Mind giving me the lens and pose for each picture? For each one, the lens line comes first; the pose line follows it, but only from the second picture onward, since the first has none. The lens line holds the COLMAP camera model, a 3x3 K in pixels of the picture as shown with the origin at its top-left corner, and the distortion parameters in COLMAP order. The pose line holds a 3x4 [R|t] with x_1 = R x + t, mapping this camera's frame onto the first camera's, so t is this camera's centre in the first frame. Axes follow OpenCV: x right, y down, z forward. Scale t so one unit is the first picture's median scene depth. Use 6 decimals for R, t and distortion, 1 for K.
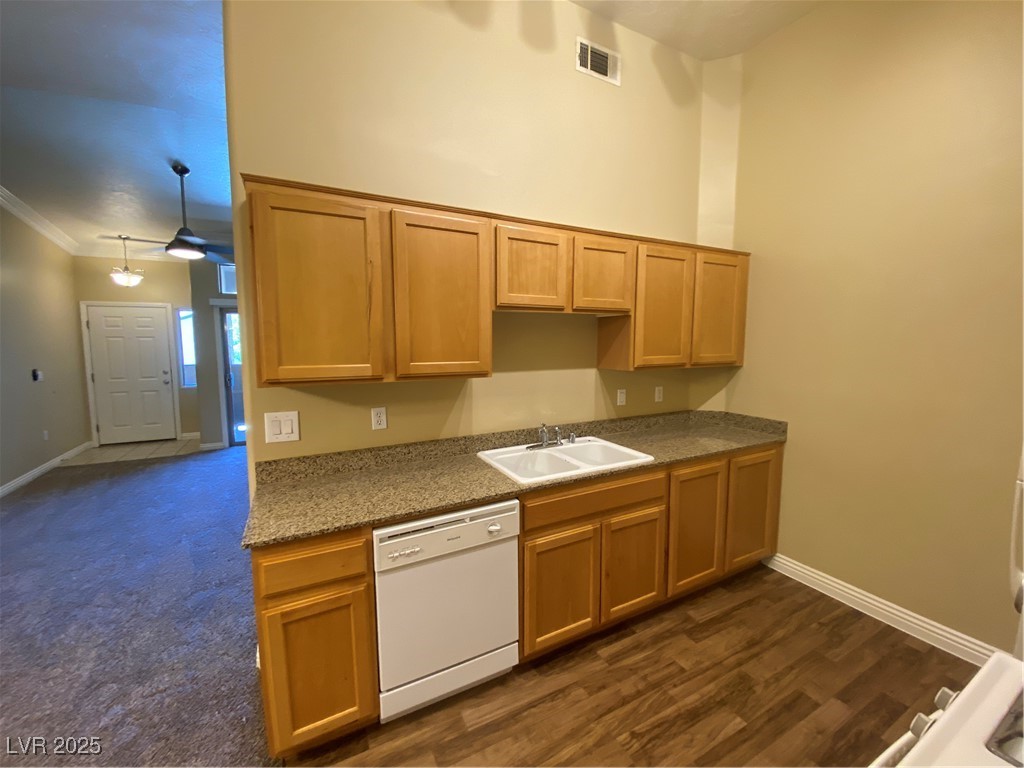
lens RADIAL K [[412.6, 0, 513.5], [0, 412.6, 379.1], [0, 0, 1]] dist [0.011011, -0.014211]
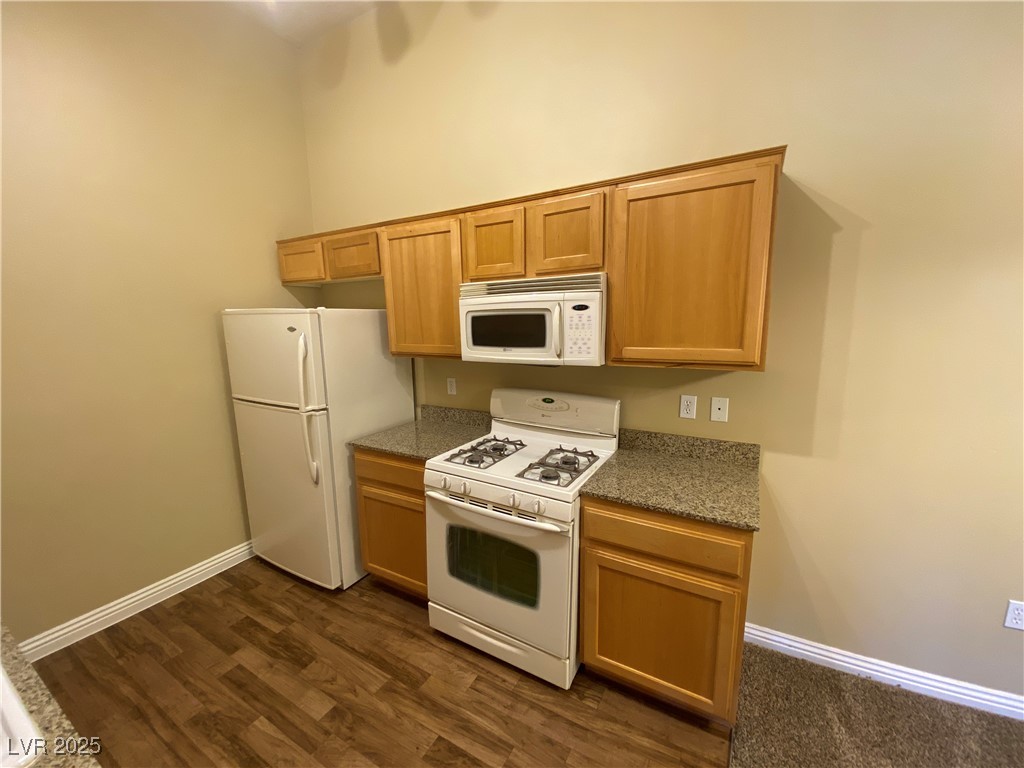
lens RADIAL K [[412.6, 0, 513.0], [0, 412.6, 383.3], [0, 0, 1]] dist [0.011011, -0.014211]
pose [[-0.538423, -0.123170, 0.833625, -0.365845], [0.099165, 0.973125, 0.207831, -0.079460], [-0.836820, 0.194567, -0.511739, 0.600288]]
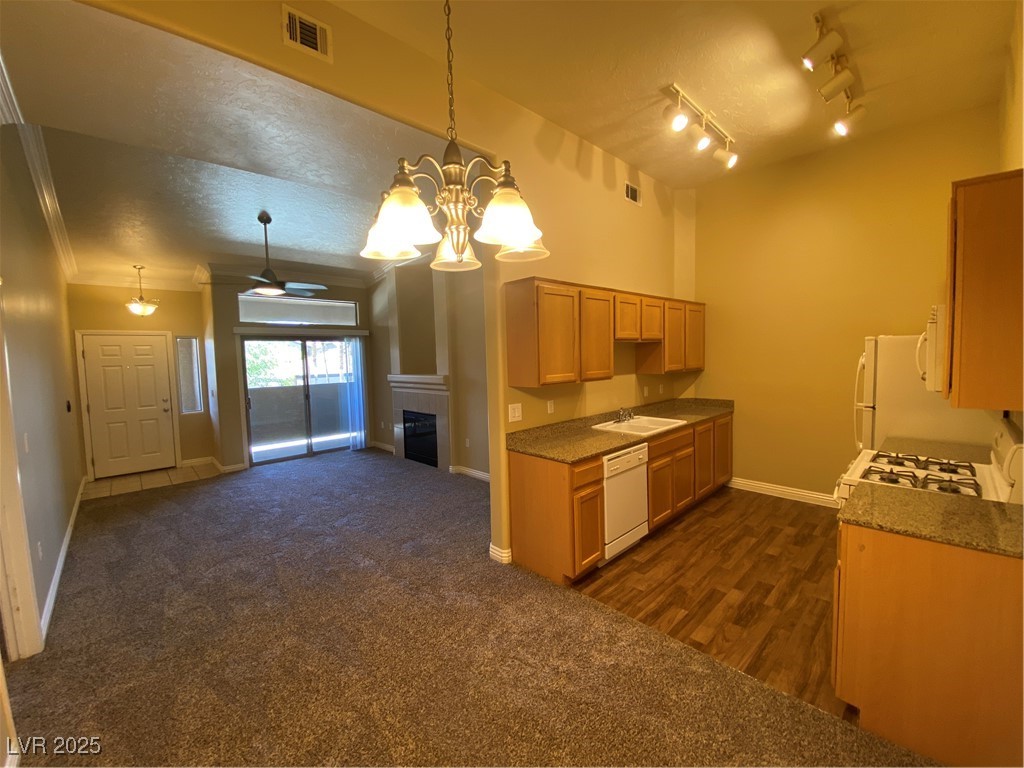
lens RADIAL K [[412.6, 0, 514.4], [0, 412.6, 378.6], [0, 0, 1]] dist [0.011011, -0.014211]
pose [[0.960603, -0.040154, 0.275007, -0.827553], [0.051988, 0.998003, -0.035875, 0.030144], [-0.273017, 0.048758, 0.960773, -0.506898]]
